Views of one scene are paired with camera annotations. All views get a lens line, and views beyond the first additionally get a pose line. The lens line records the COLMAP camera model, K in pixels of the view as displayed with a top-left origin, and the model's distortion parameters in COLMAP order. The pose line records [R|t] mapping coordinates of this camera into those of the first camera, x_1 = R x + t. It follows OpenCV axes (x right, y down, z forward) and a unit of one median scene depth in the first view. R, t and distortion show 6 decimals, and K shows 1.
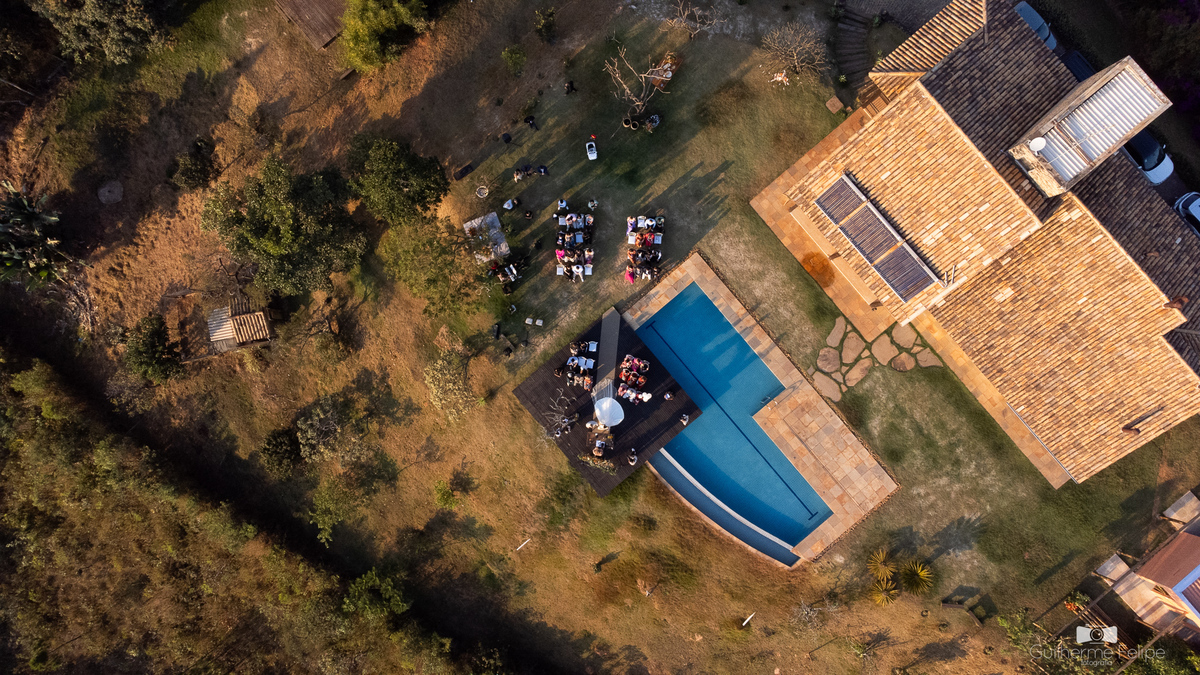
lens RADIAL K [[901.6, 0, 612.0], [0, 901.6, 343.2], [0, 0, 1]] dist [0.035412, 0.037226]
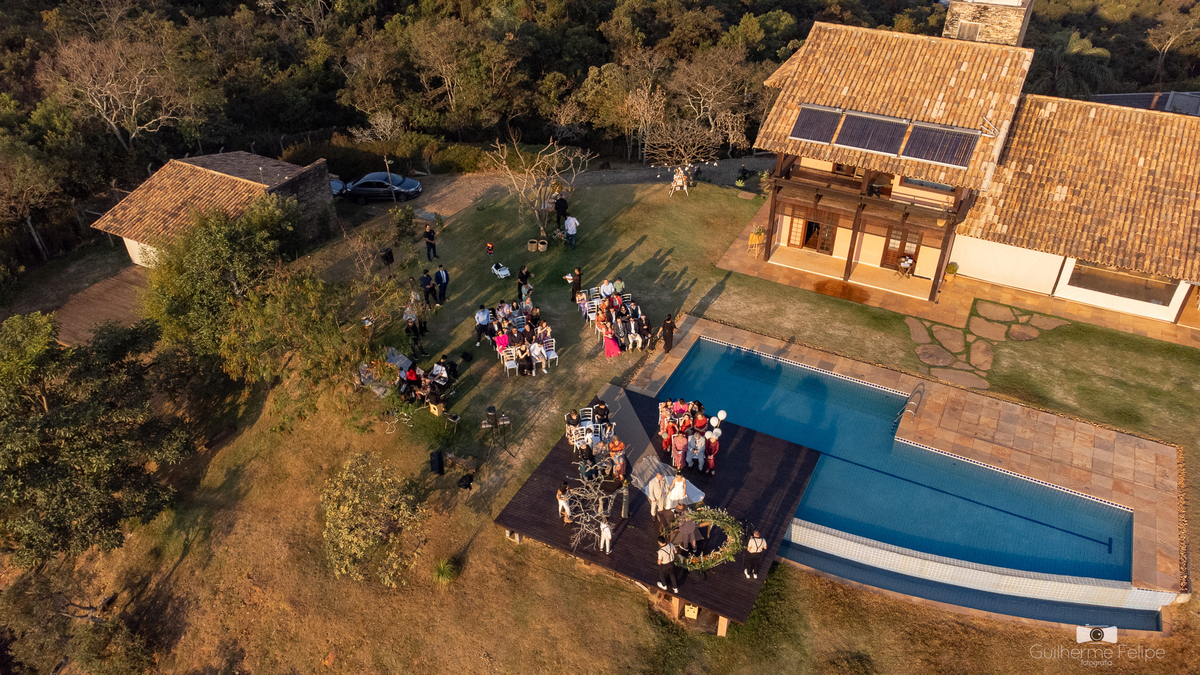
lens RADIAL K [[901.6, 0, 603.8], [0, 901.6, 325.9], [0, 0, 1]] dist [0.035412, 0.037226]
pose [[0.920651, -0.223814, 0.319858, -0.207539], [0.390361, 0.537308, -0.747608, 0.439885], [-0.004537, 0.813146, 0.582042, 0.629702]]
